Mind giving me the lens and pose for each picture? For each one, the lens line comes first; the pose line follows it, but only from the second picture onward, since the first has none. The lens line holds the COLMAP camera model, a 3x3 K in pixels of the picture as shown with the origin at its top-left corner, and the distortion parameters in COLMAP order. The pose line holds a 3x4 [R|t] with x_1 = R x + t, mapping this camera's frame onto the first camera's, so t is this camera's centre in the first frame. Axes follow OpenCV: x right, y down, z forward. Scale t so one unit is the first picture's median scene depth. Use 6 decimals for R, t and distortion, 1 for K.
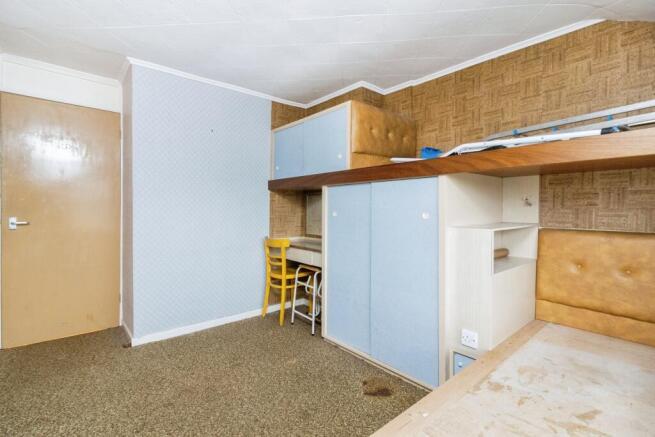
lens RADIAL K [[304.9, 0, 324.1], [0, 304.9, 203.6], [0, 0, 1]] dist [-0.000034, -0.000091]
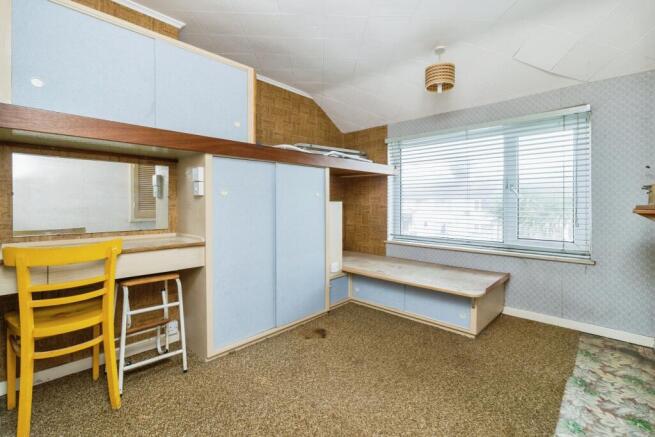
lens RADIAL K [[304.9, 0, 324.1], [0, 304.9, 203.6], [0, 0, 1]] dist [-0.000034, -0.000091]
pose [[-0.109358, -0.006466, 0.993981, -0.806198], [-0.012180, 0.999912, 0.005164, 0.056818], [-0.993928, -0.011542, -0.109428, 0.846341]]
